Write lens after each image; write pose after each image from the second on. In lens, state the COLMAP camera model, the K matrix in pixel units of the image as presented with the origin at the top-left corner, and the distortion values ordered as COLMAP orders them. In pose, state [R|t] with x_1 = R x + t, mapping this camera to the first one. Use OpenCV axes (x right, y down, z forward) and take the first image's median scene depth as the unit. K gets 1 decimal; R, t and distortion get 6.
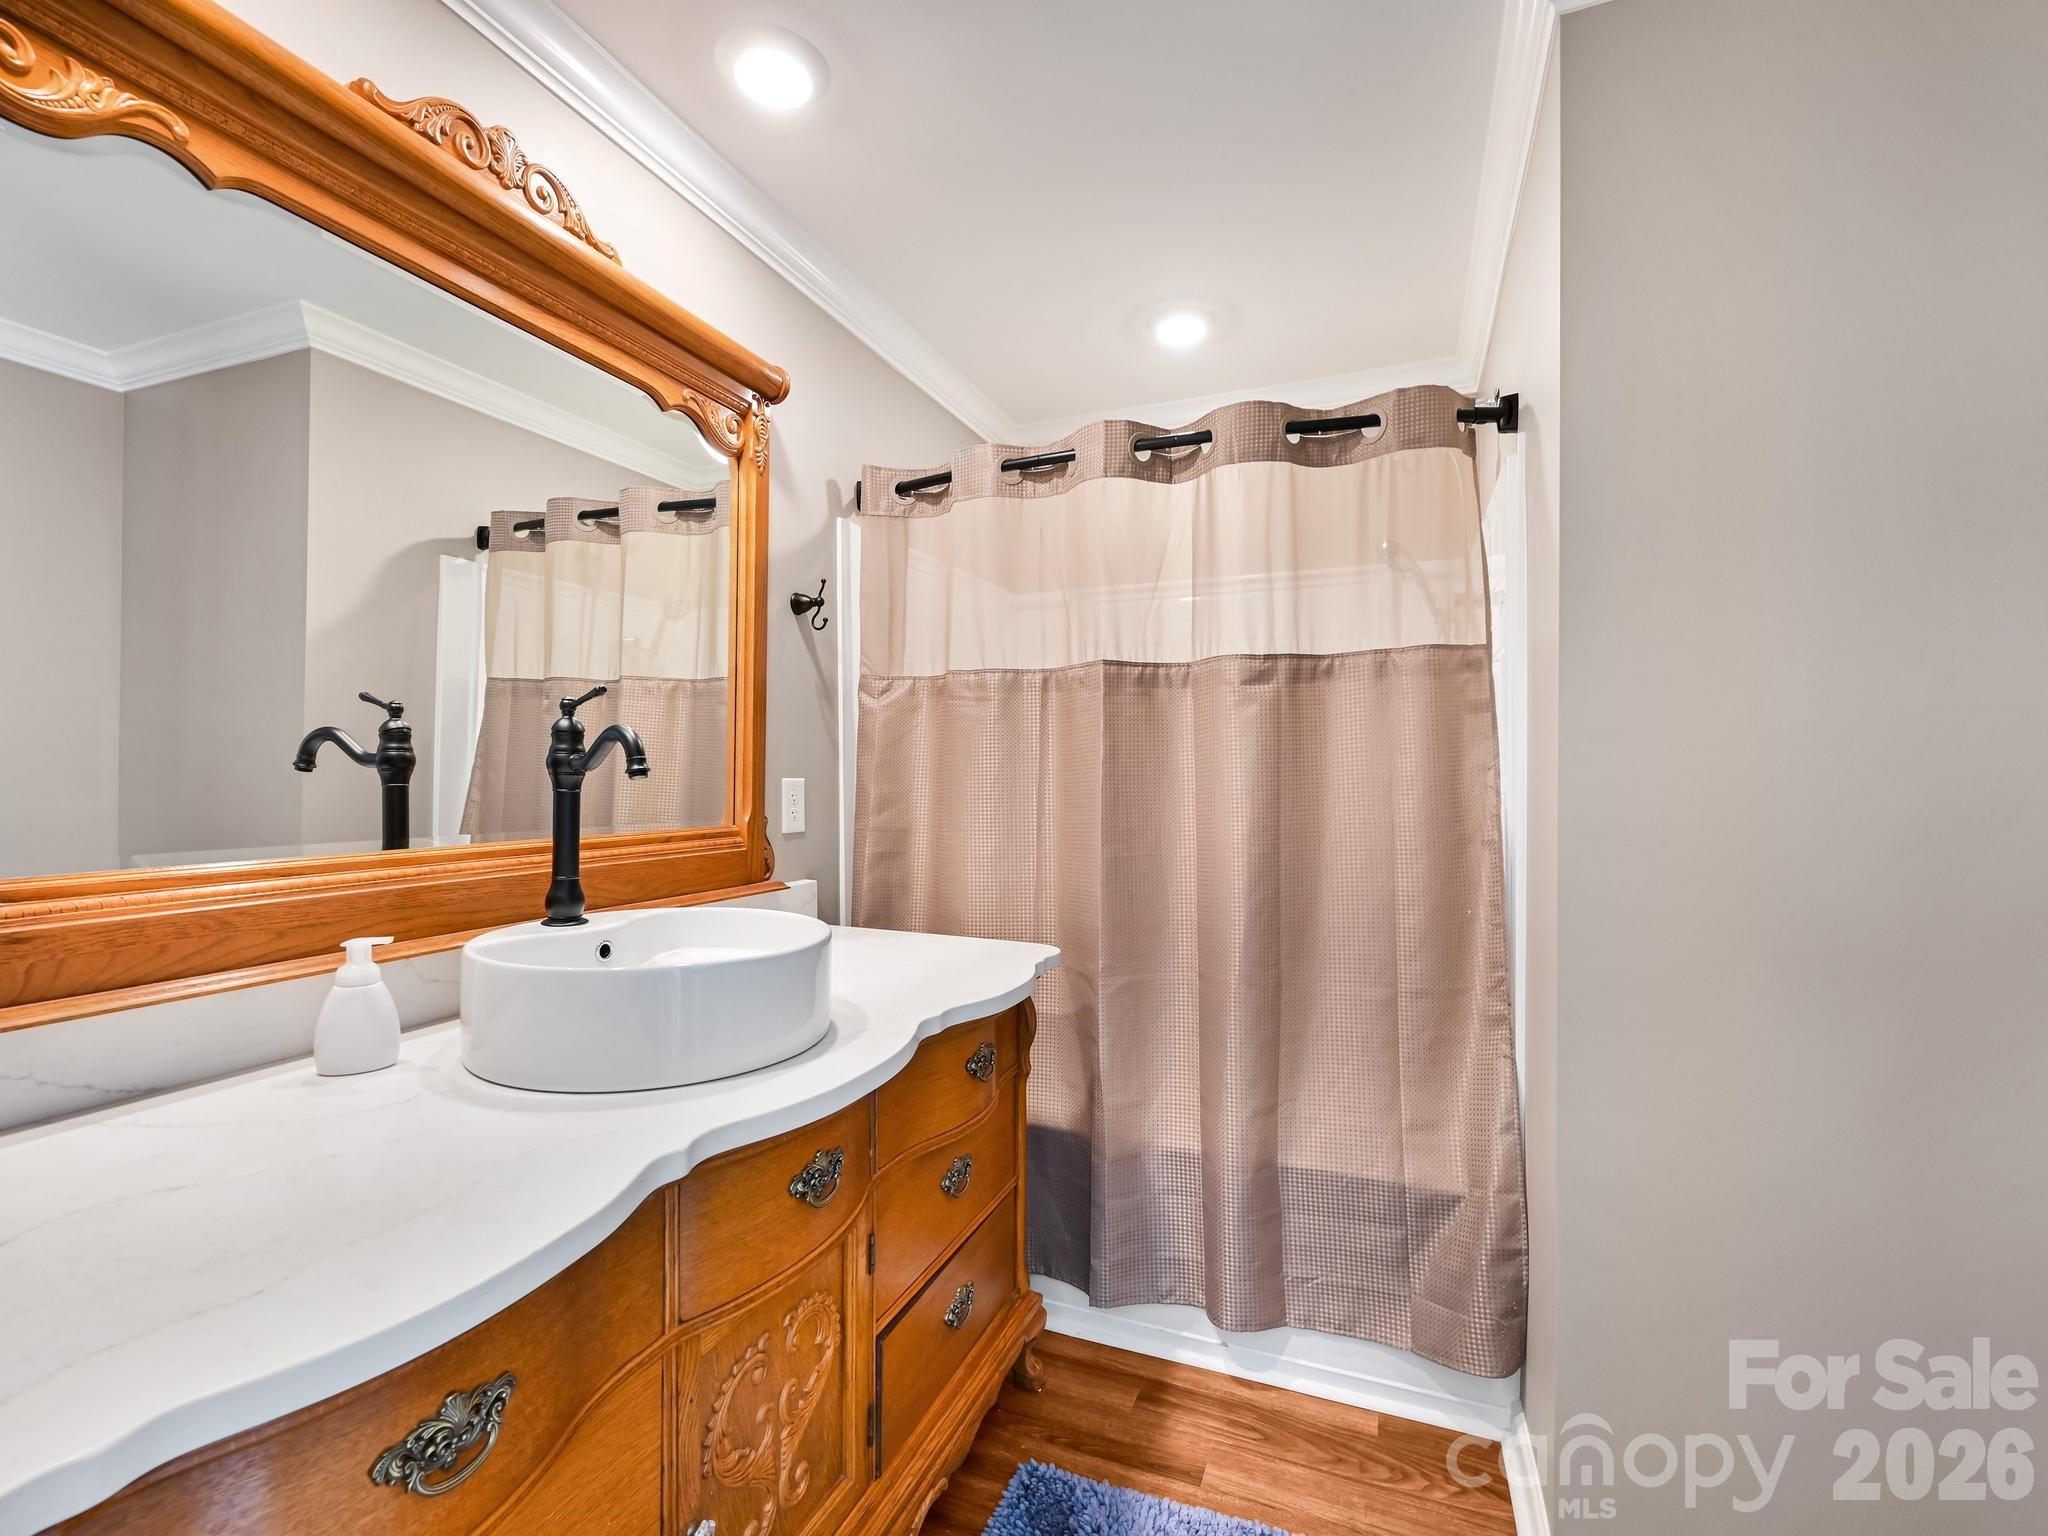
lens RADIAL K [[927.7, 0, 1037.6], [0, 927.7, 780.1], [0, 0, 1]] dist [0.000182, -0.000267]
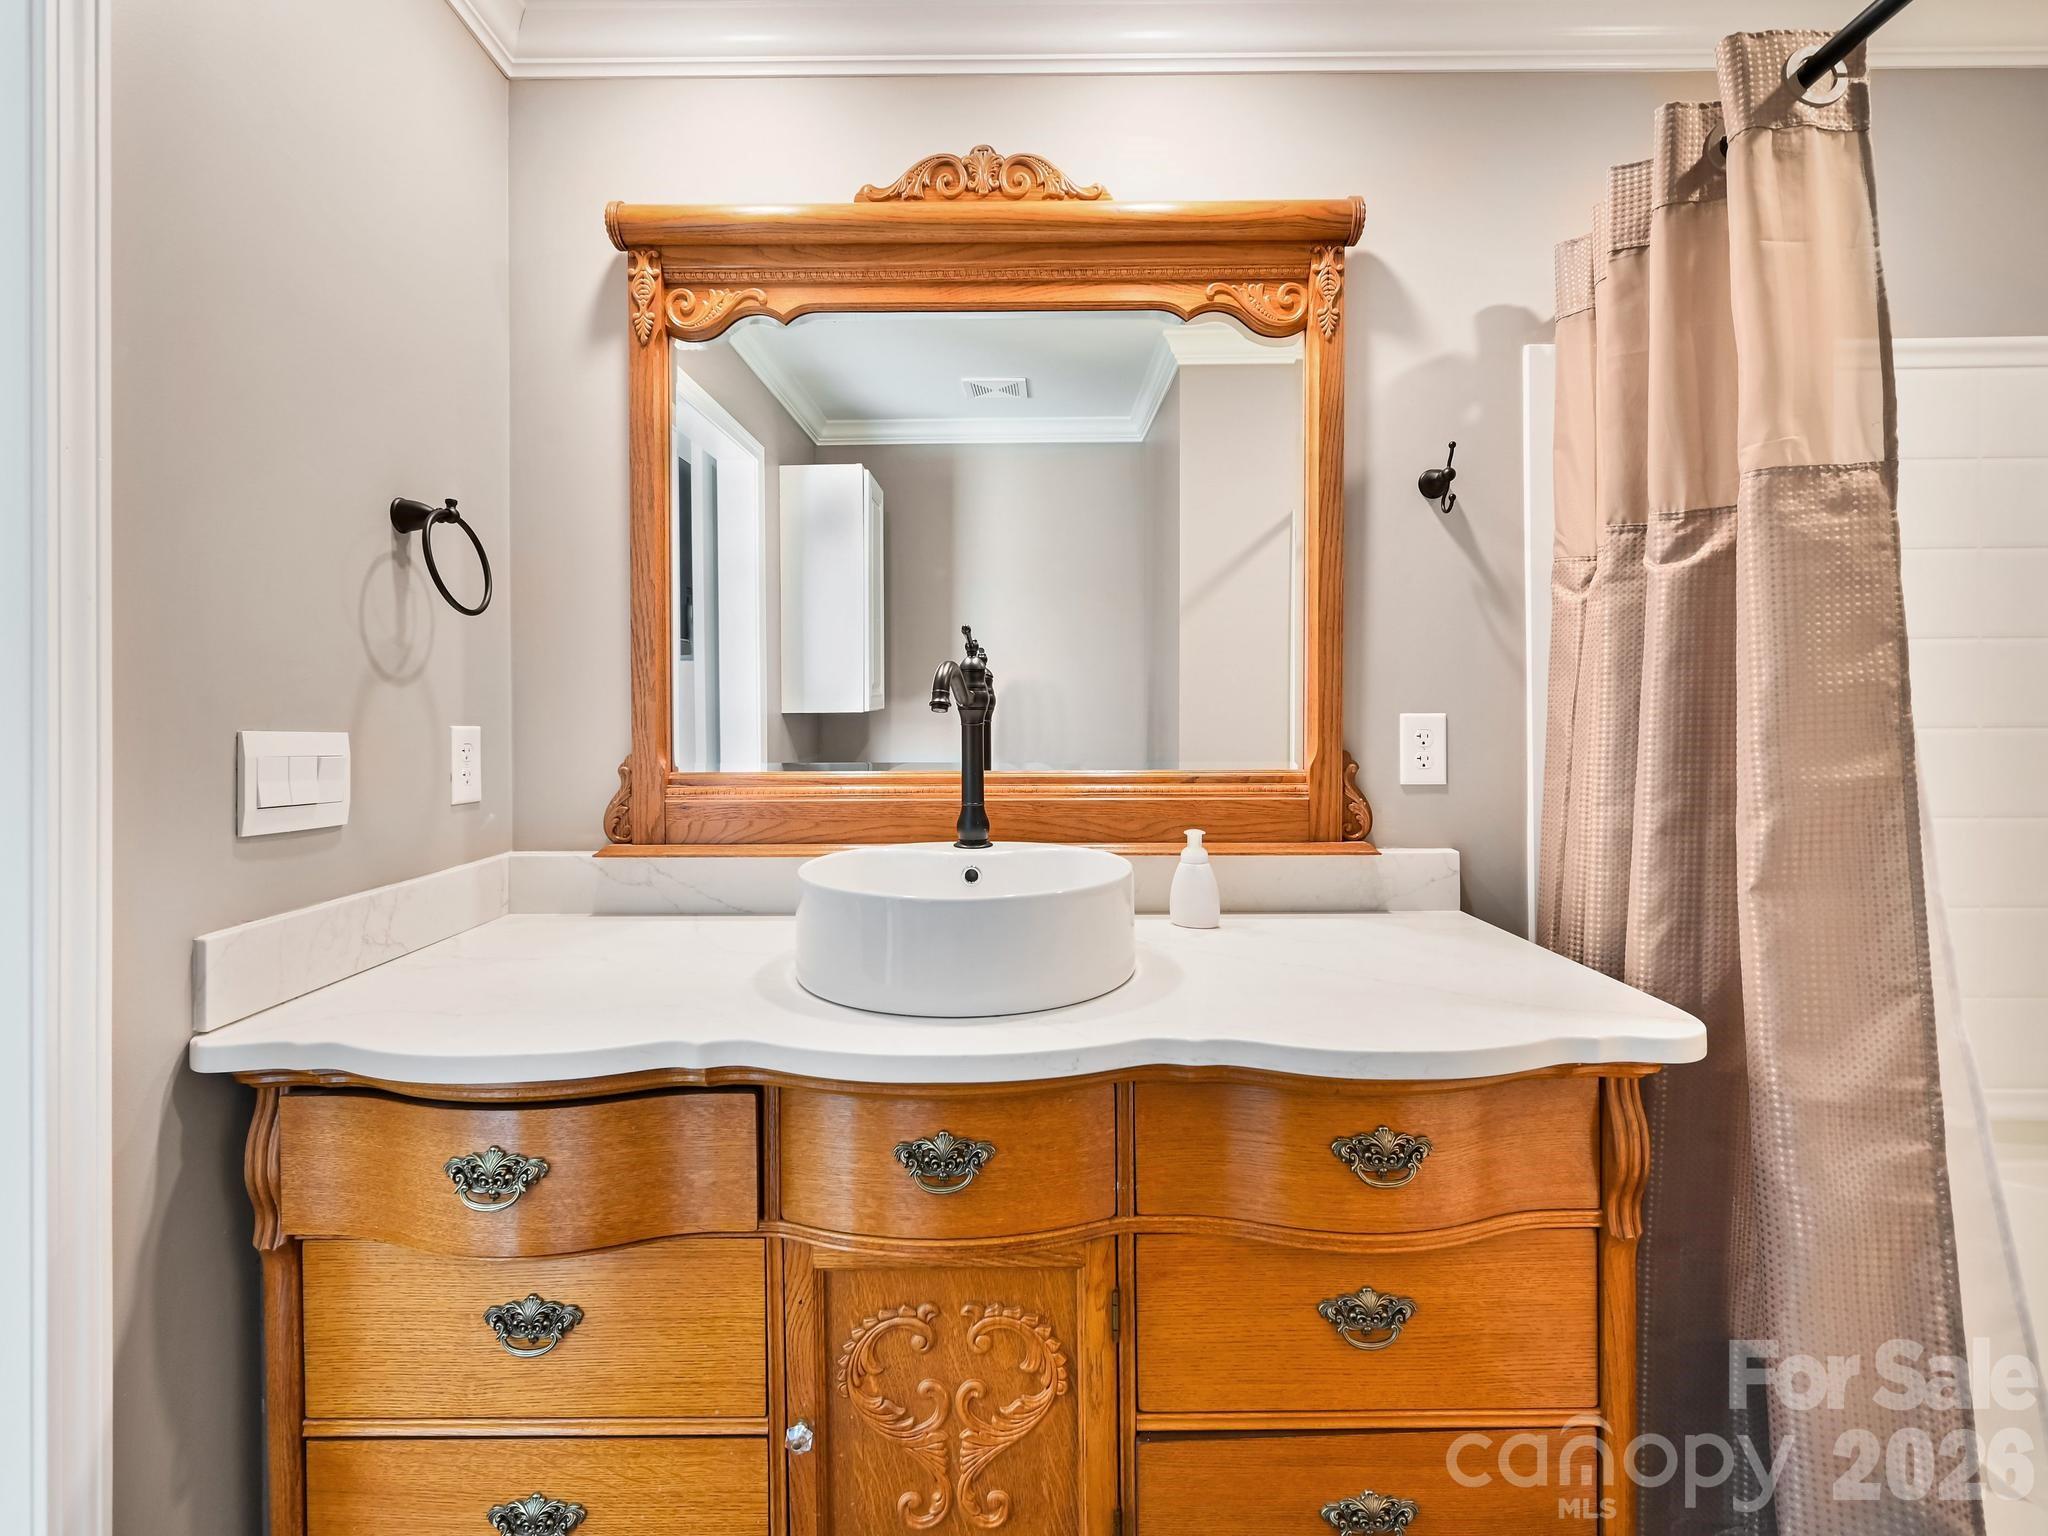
lens RADIAL K [[948.7, 0, 1023.4], [0, 948.7, 723.7], [0, 0, 1]] dist [0.000244, -0.000148]
pose [[0.357171, -0.002924, -0.934034, 0.512541], [0.000500, 0.999996, -0.002939, 0.012481], [0.934039, 0.000582, 0.357171, 0.604496]]
